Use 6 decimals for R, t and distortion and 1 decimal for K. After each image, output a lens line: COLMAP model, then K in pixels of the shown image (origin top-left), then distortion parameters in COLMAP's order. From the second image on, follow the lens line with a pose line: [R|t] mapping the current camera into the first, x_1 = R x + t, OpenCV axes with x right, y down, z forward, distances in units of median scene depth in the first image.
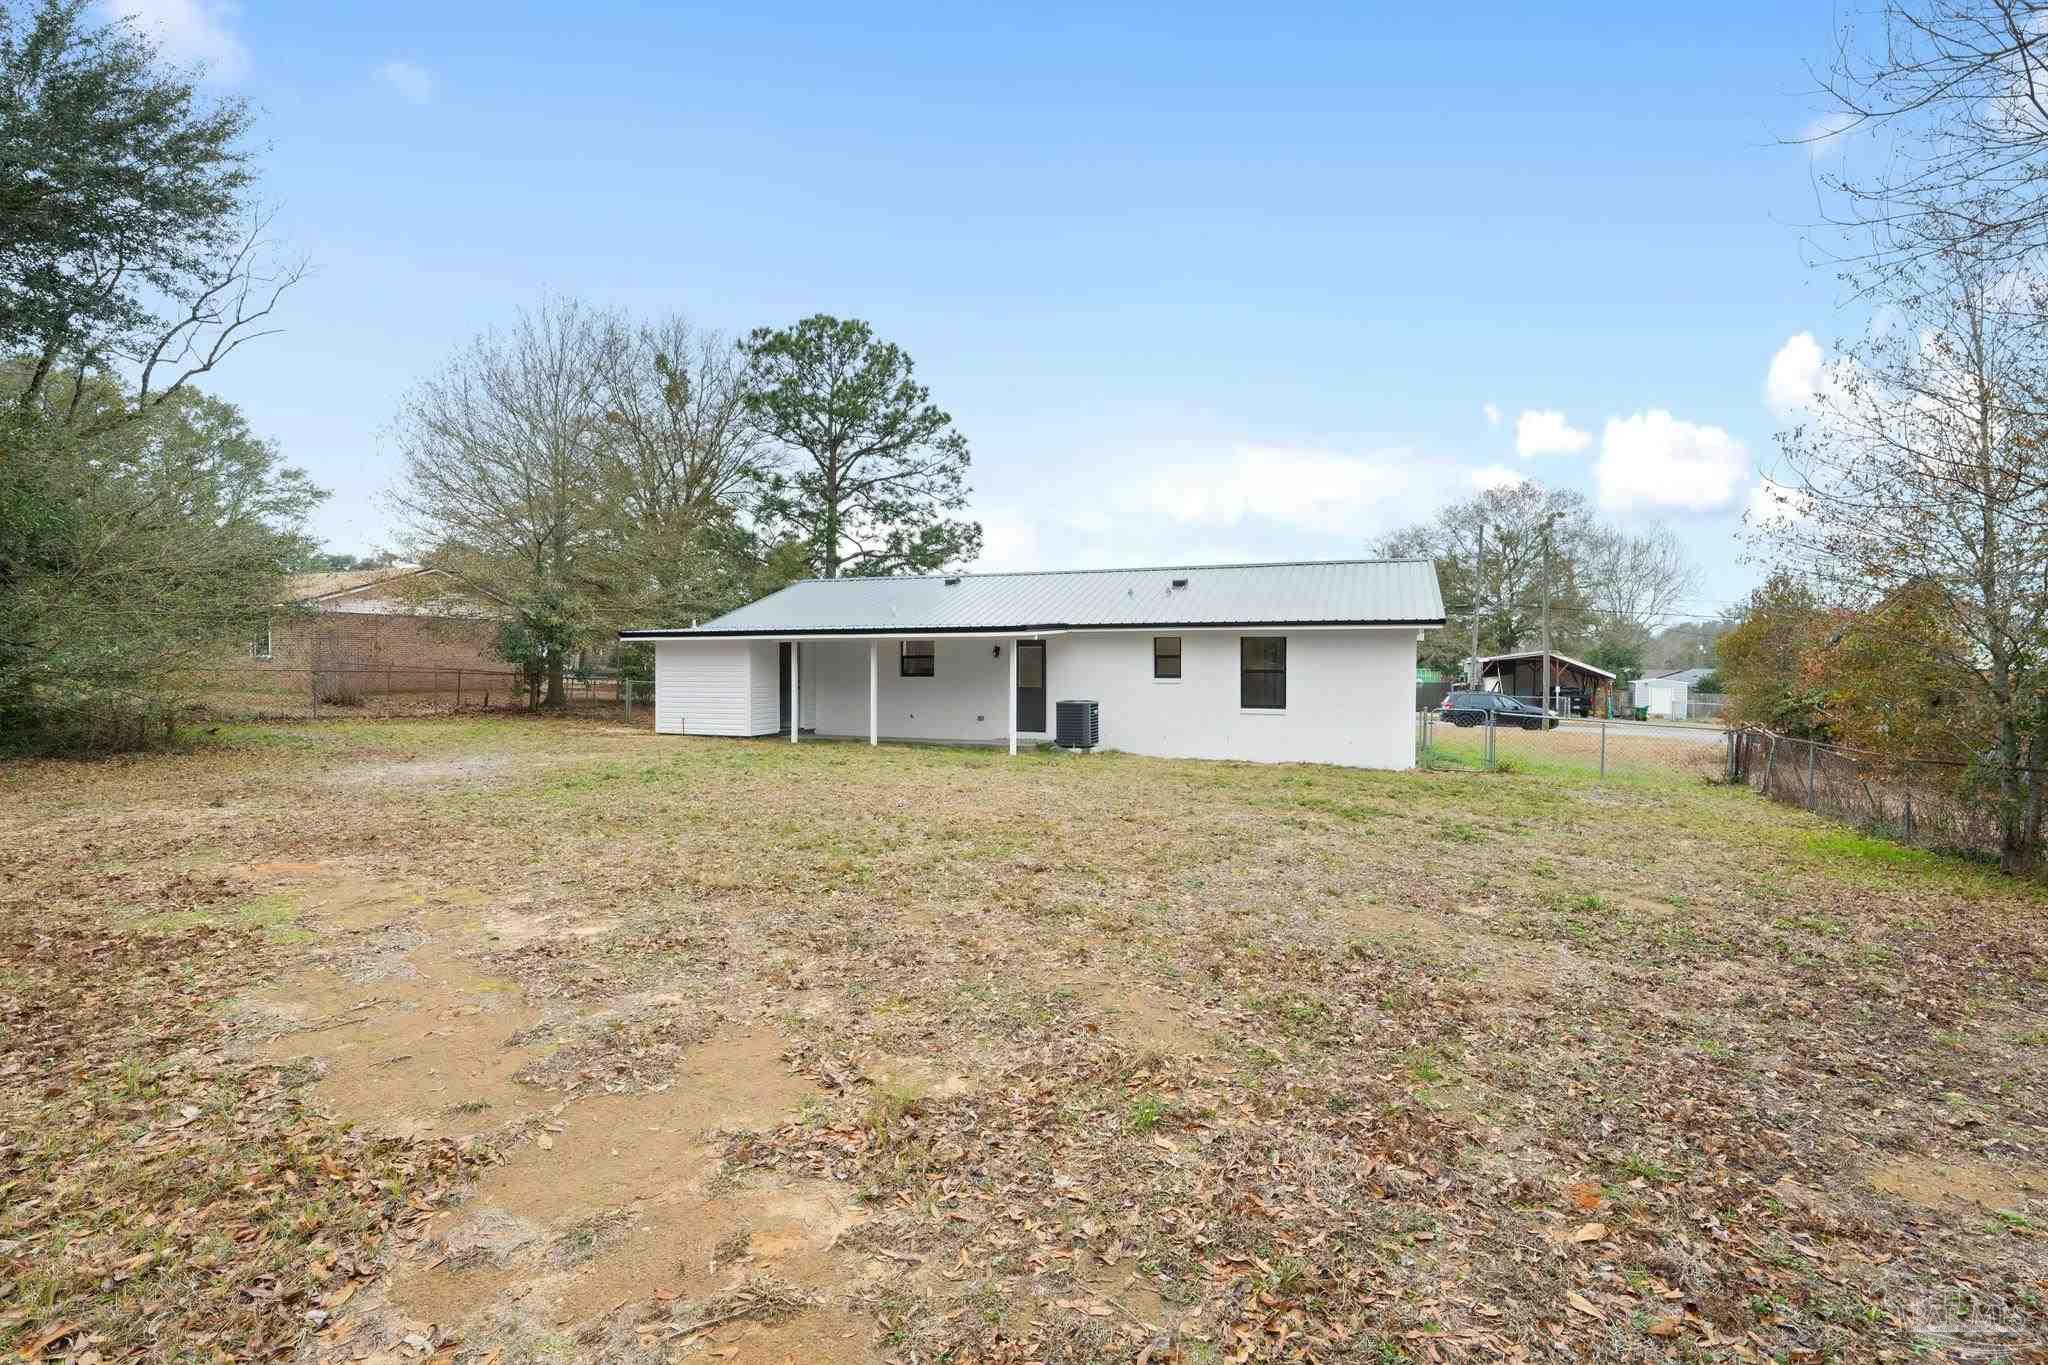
lens RADIAL K [[894.2, 0, 1024.0], [0, 894.2, 682.5], [0, 0, 1]] dist [0.001221, 0.000123]
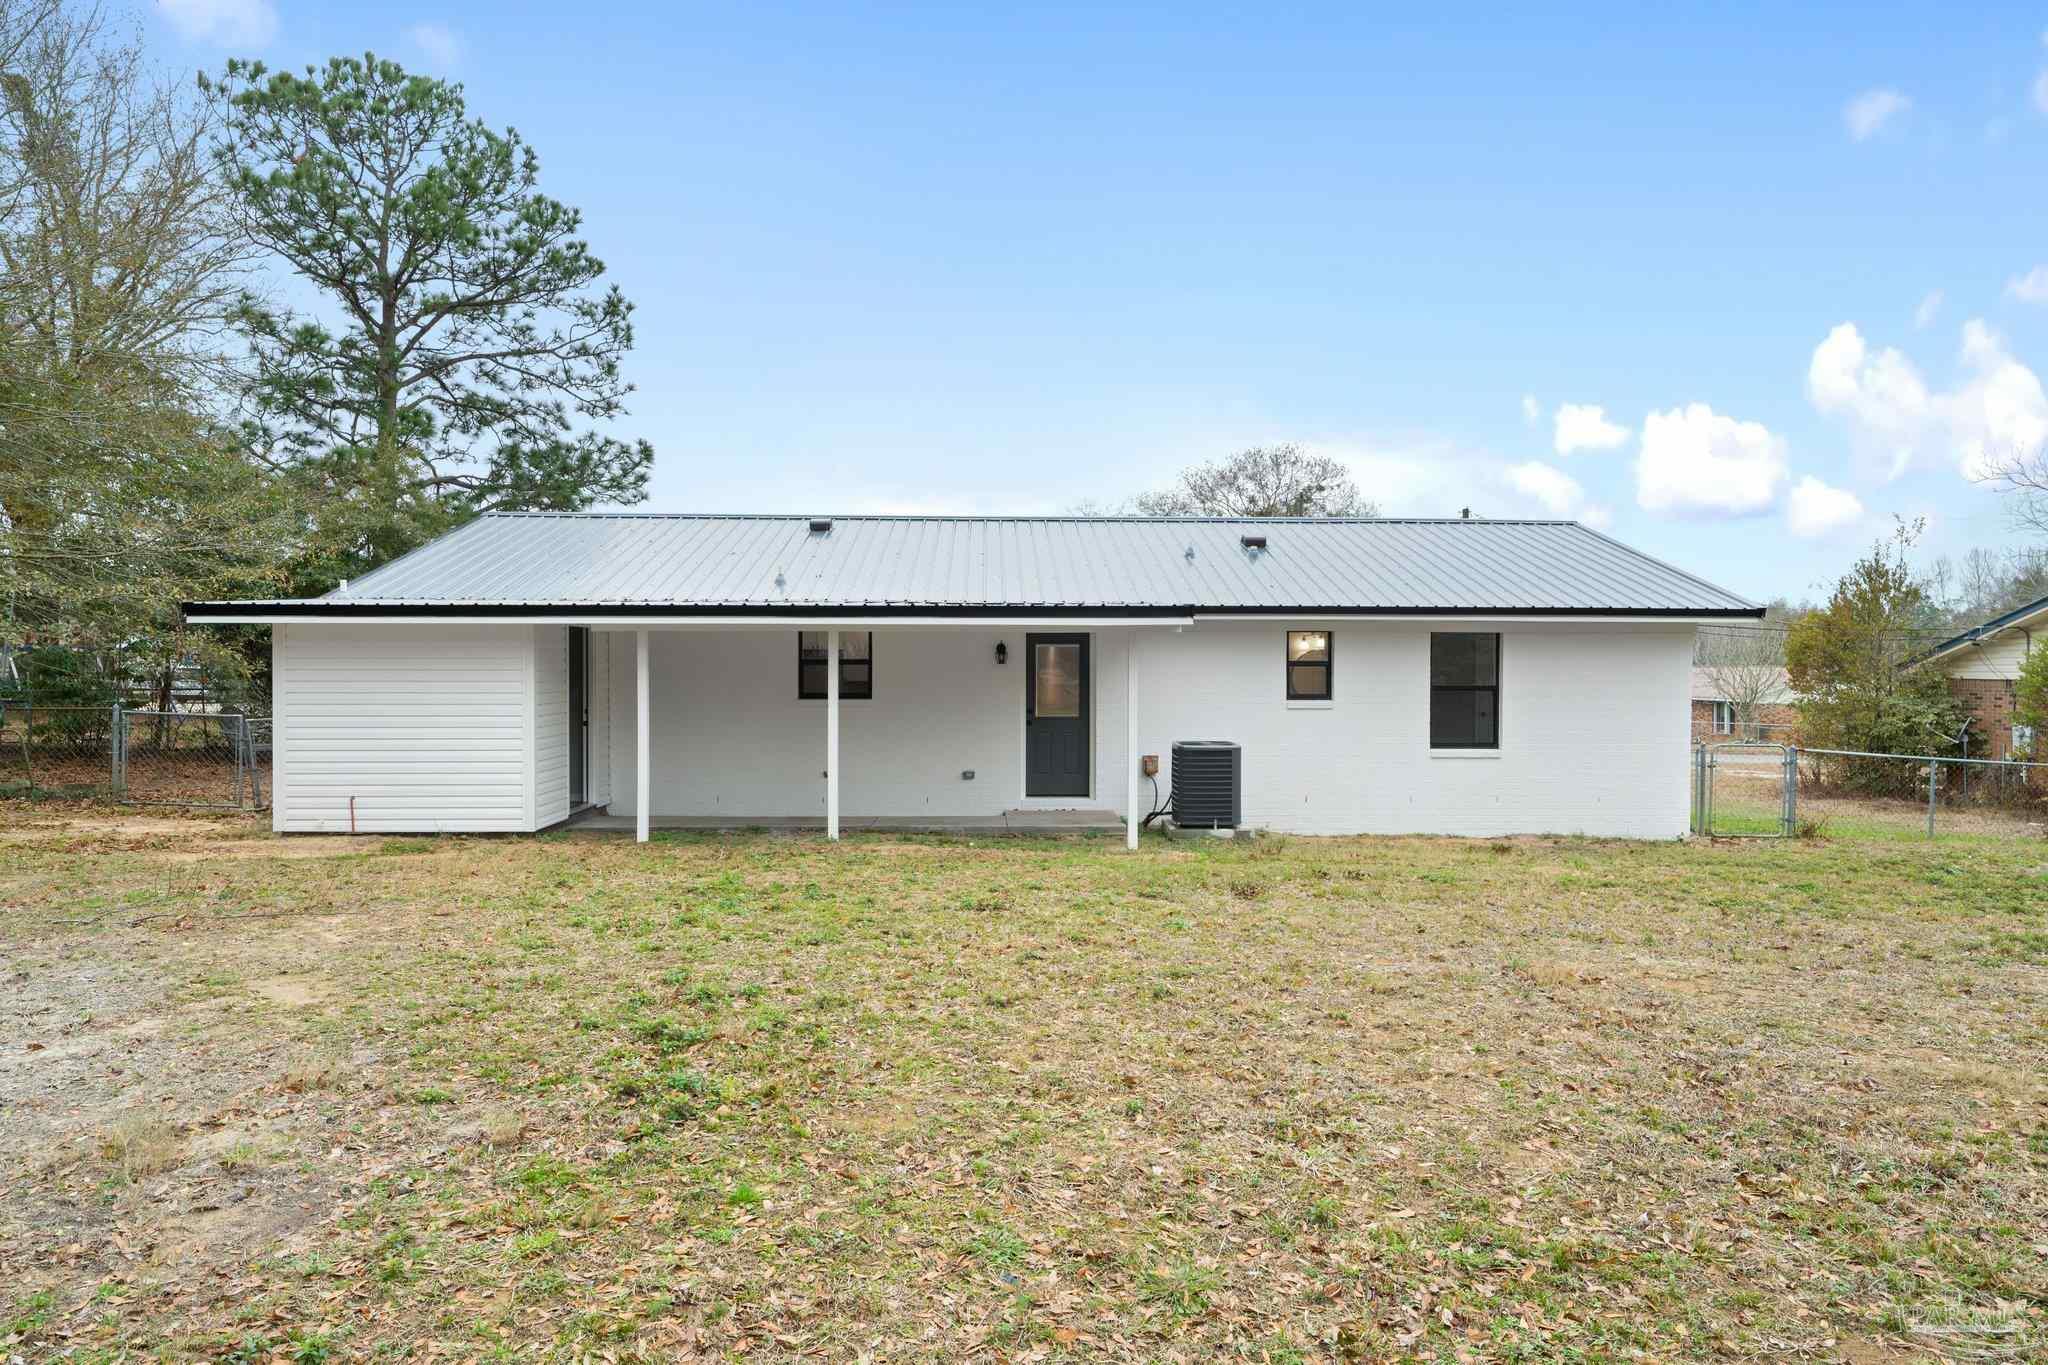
lens RADIAL K [[1193.3, 0, 1024.0], [0, 1193.3, 682.5], [0, 0, 1]] dist [0.002561, 0.001283]
pose [[0.927579, -0.003979, 0.373606, -0.126381], [0.006285, 0.999968, -0.004955, -0.005687], [-0.373574, 0.006945, 0.927574, 0.140226]]
